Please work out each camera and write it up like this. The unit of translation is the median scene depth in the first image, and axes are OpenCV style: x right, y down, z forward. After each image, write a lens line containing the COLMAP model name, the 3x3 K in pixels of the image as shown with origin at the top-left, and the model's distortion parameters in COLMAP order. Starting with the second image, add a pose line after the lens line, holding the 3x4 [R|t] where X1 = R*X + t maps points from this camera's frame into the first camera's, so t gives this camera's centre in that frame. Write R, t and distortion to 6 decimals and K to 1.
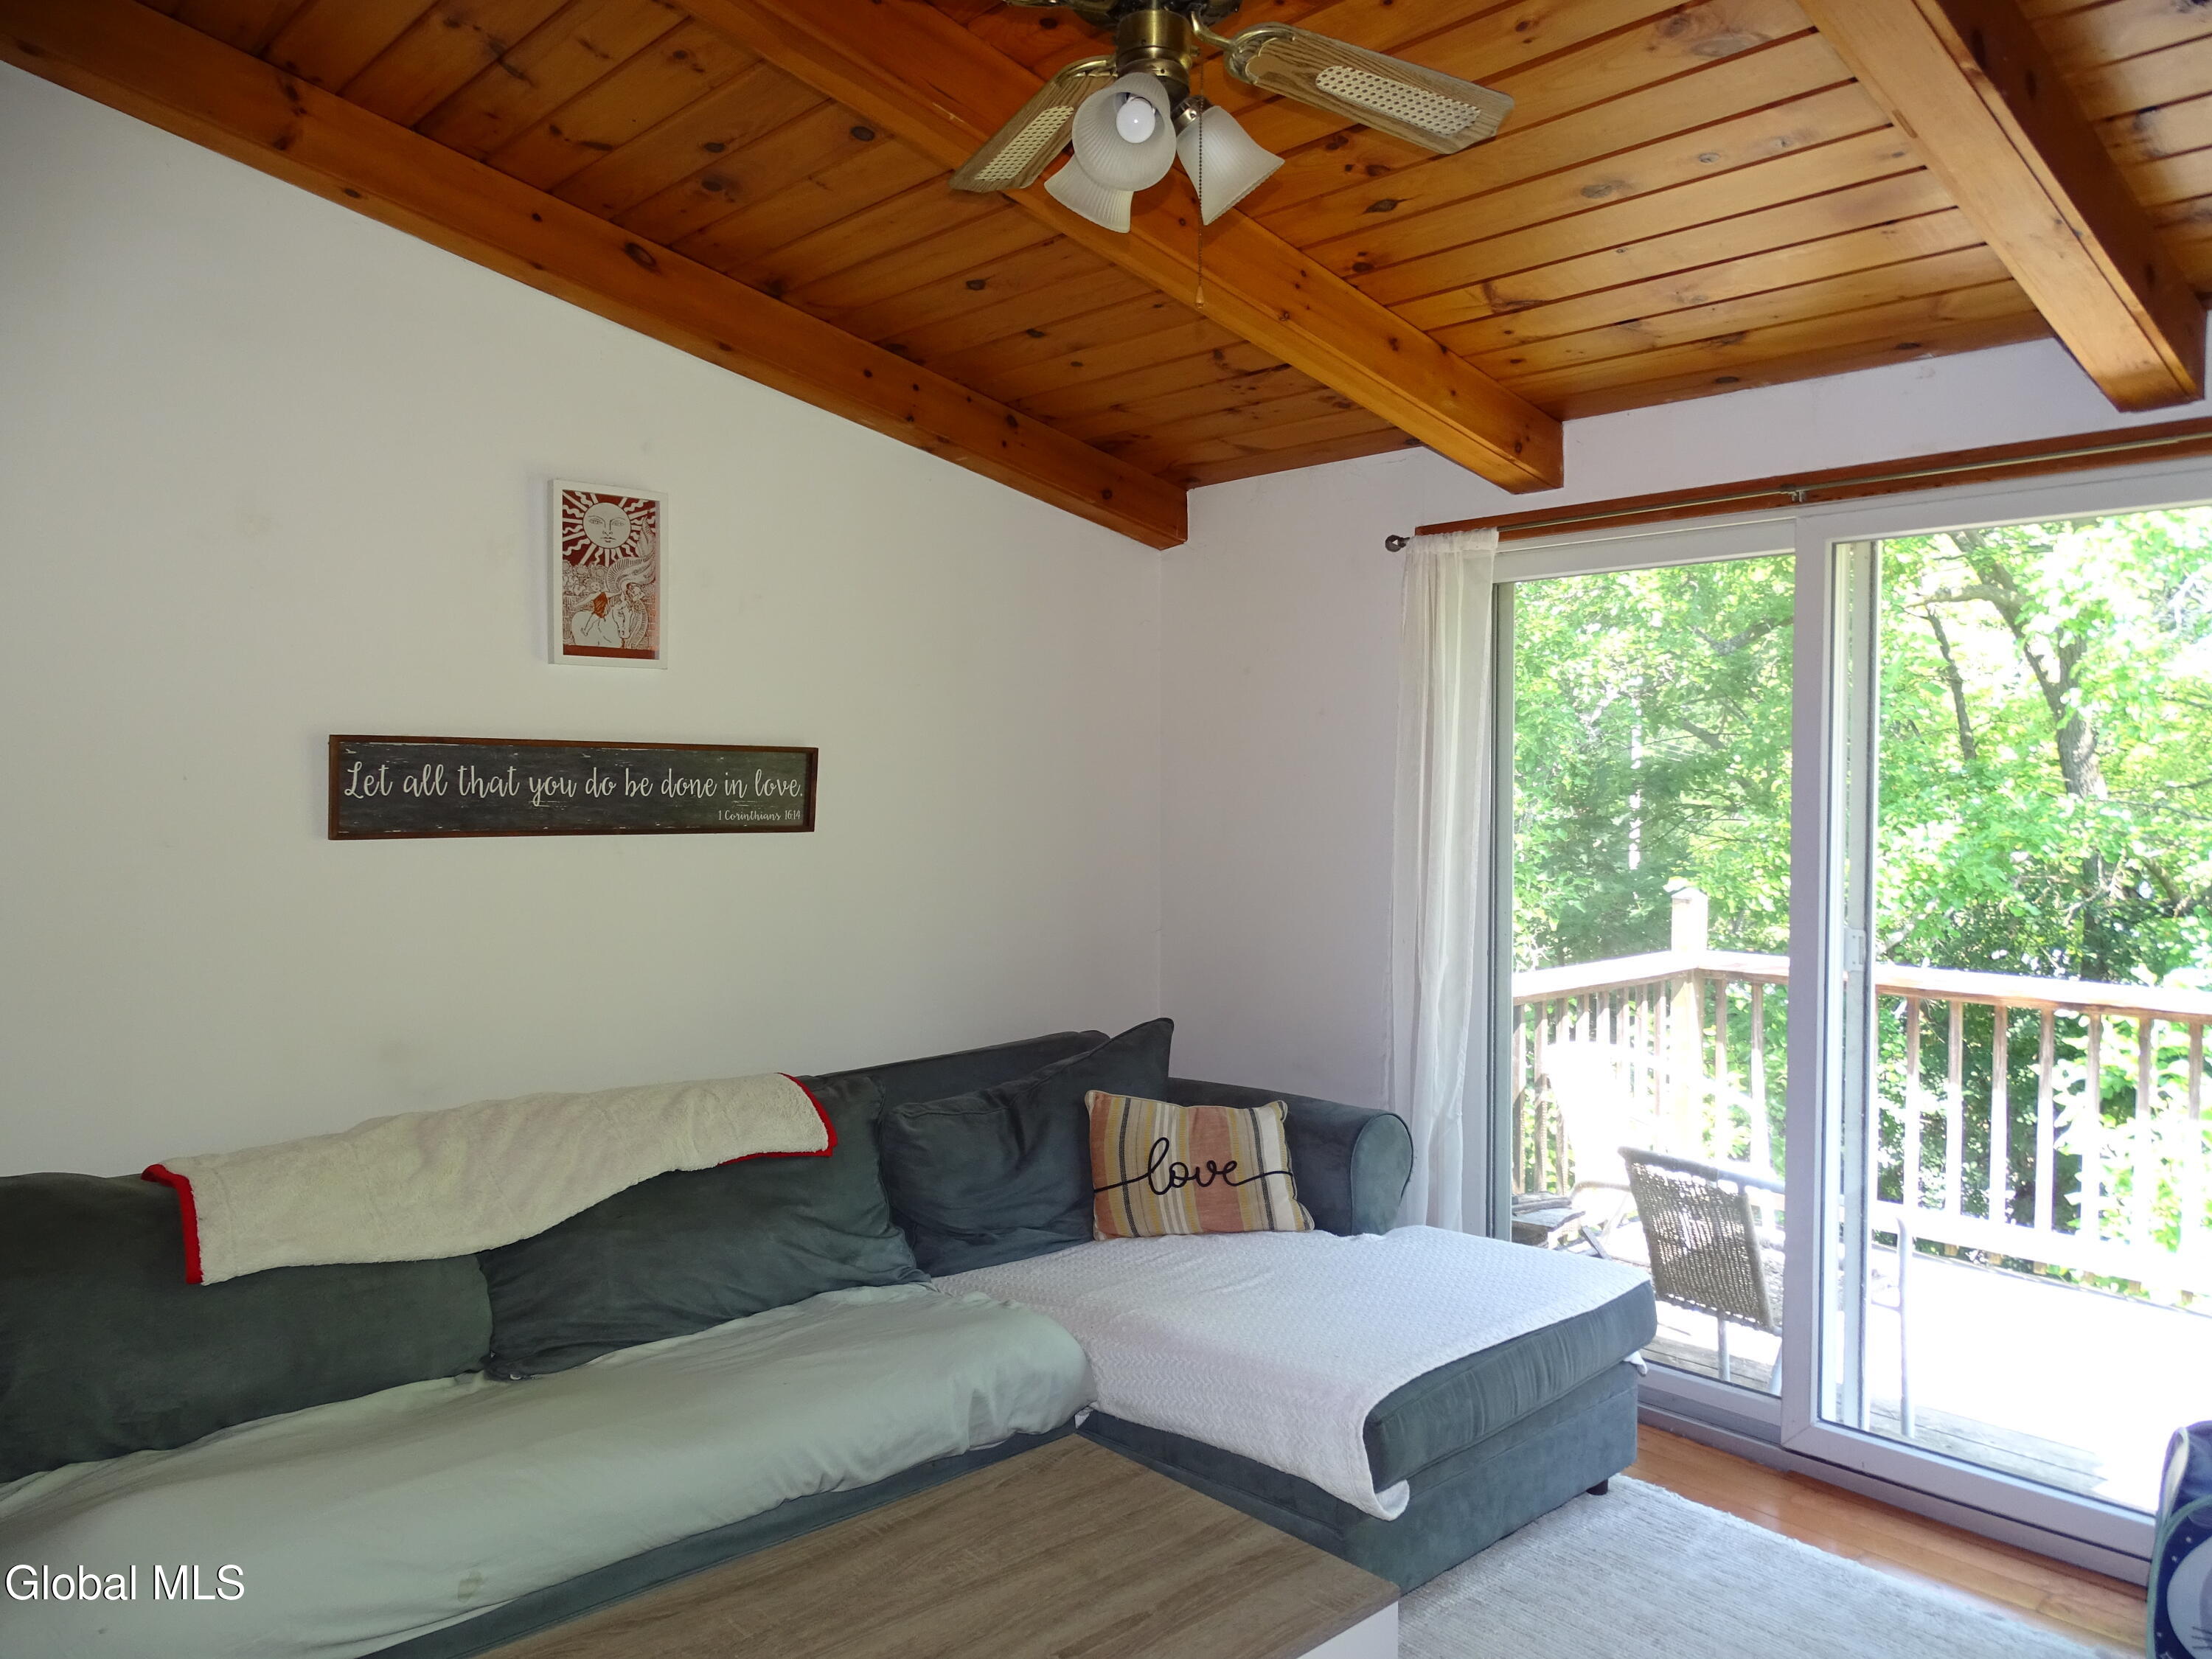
lens RADIAL K [[1563.8, 0, 1123.0], [0, 1563.8, 827.2], [0, 0, 1]] dist [0.006928, 0.001928]
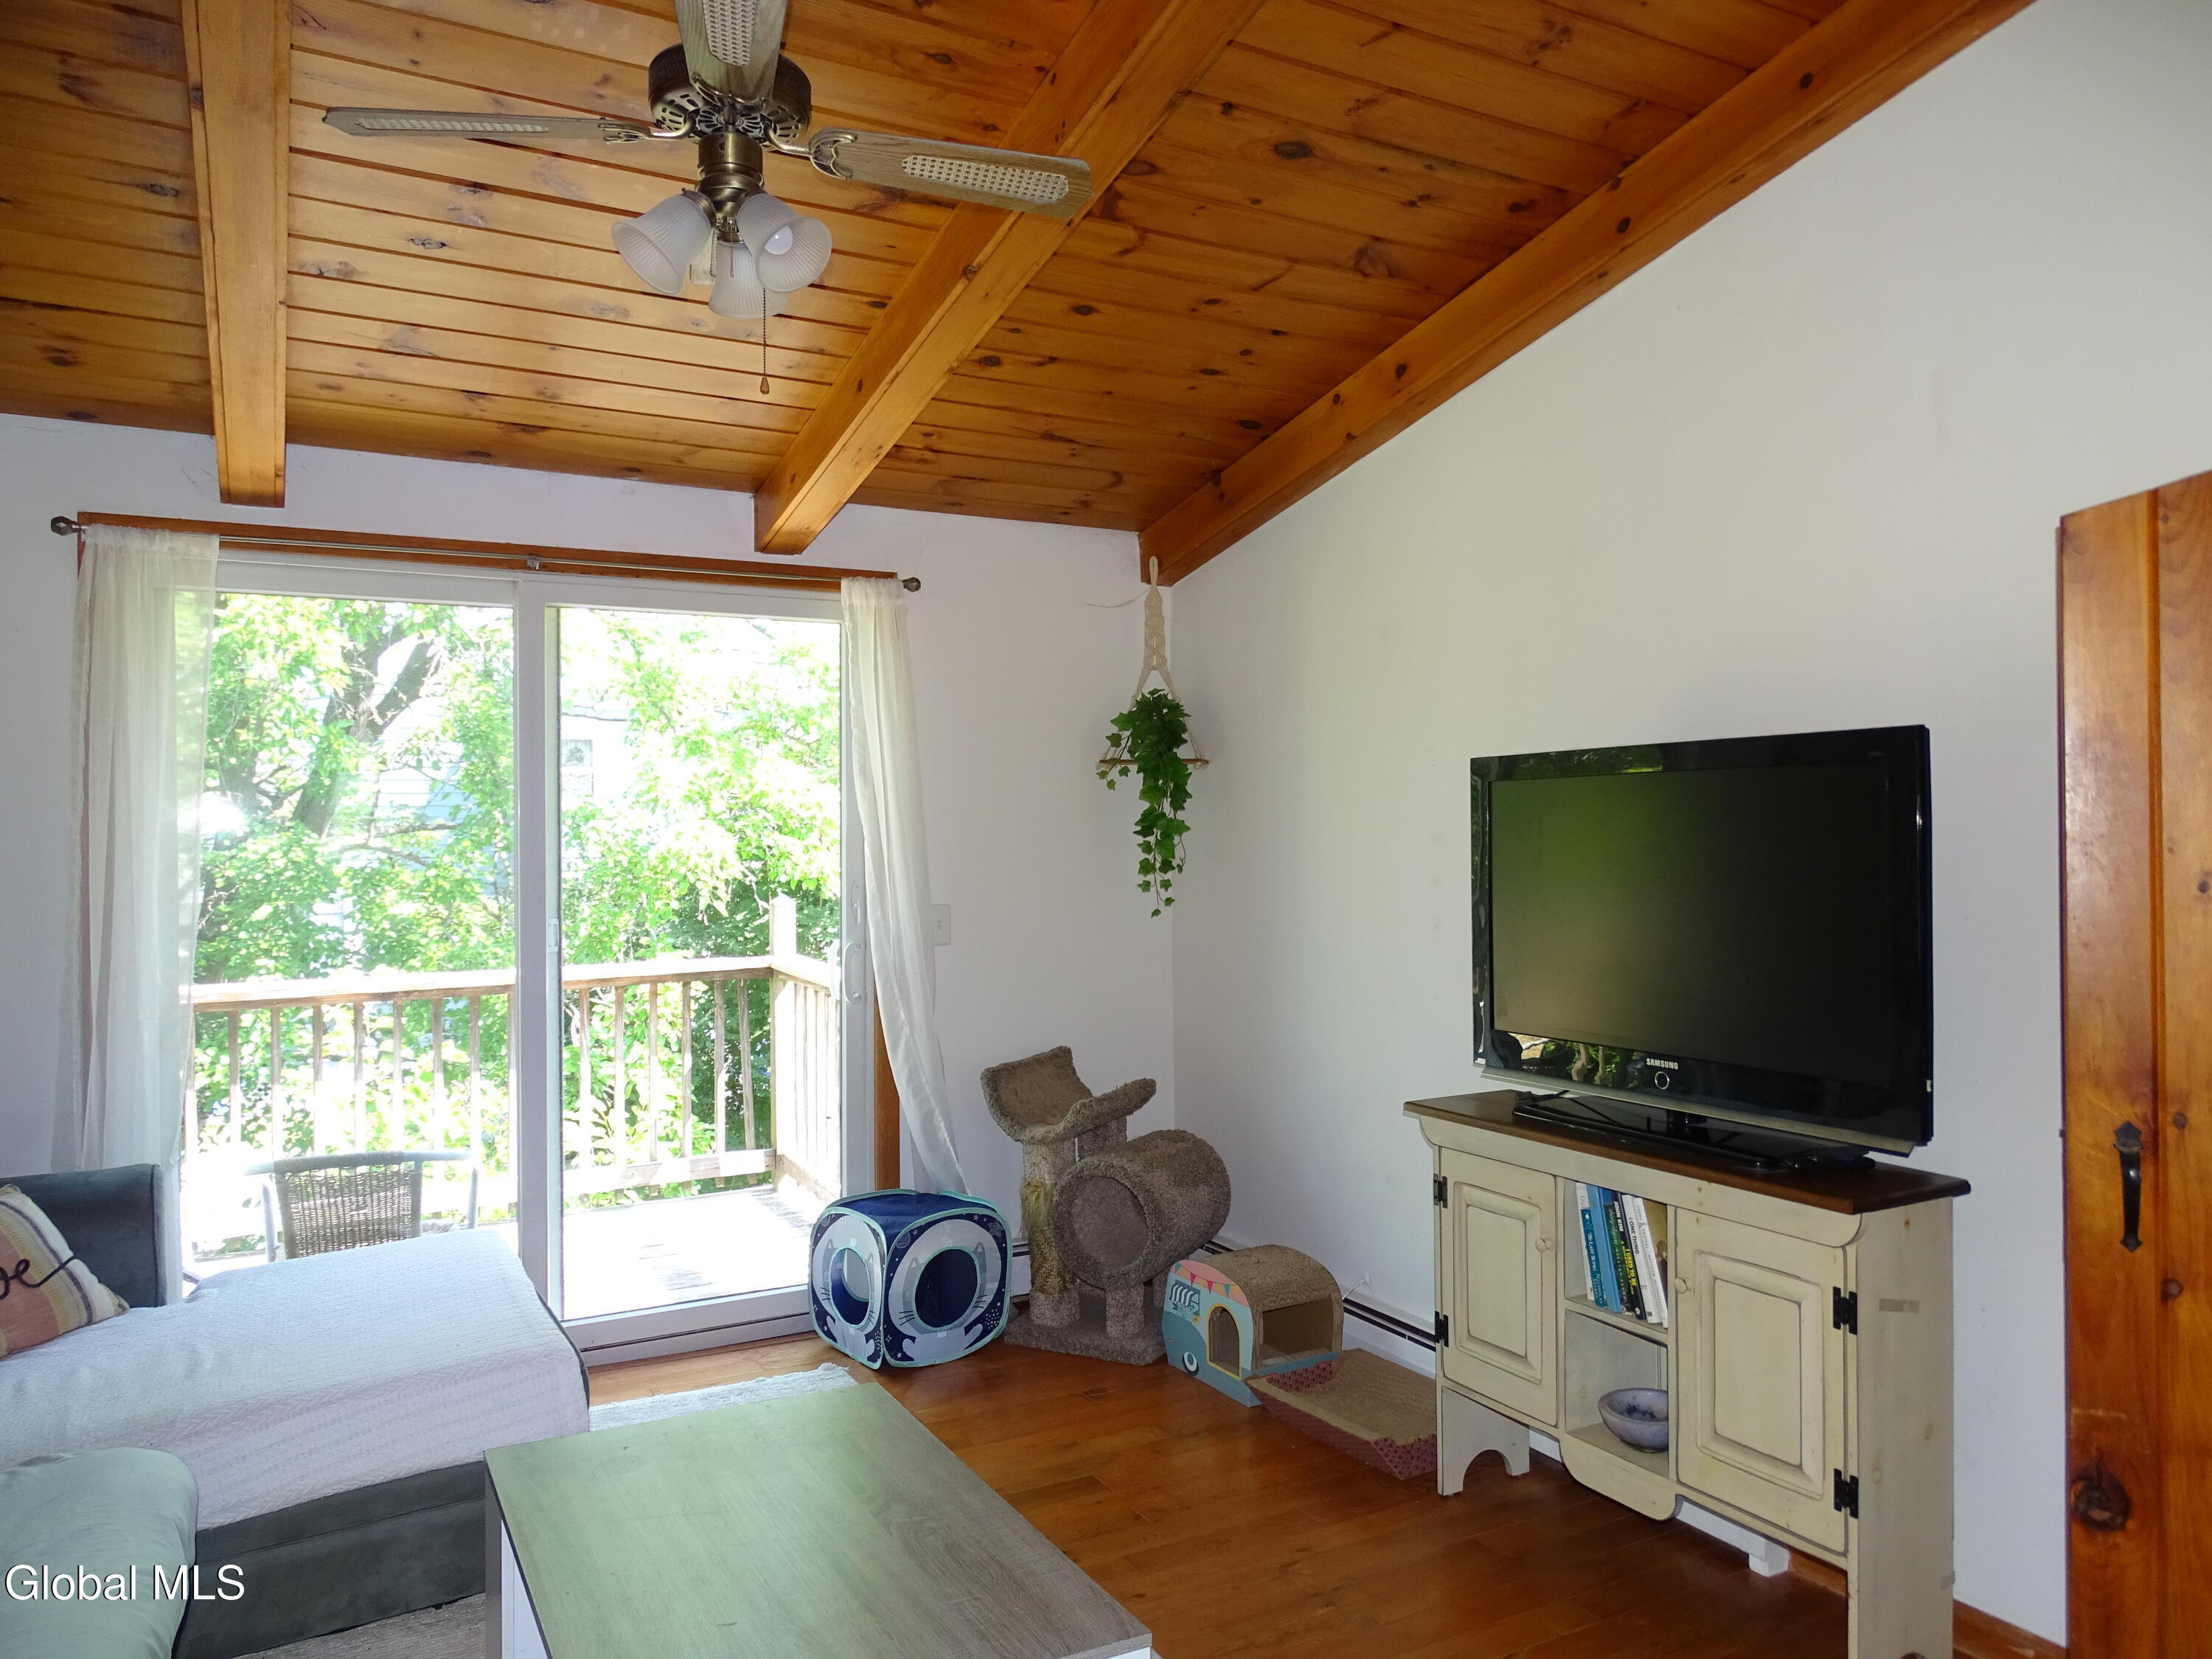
lens RADIAL K [[1563.8, 0, 1111.0], [0, 1563.8, 829.2], [0, 0, 1]] dist [0.006928, 0.001928]
pose [[0.266243, -0.009473, 0.963859, -0.575267], [0.033258, 0.999447, 0.000636, 0.007393], [-0.963332, 0.031886, 0.266411, 0.231556]]
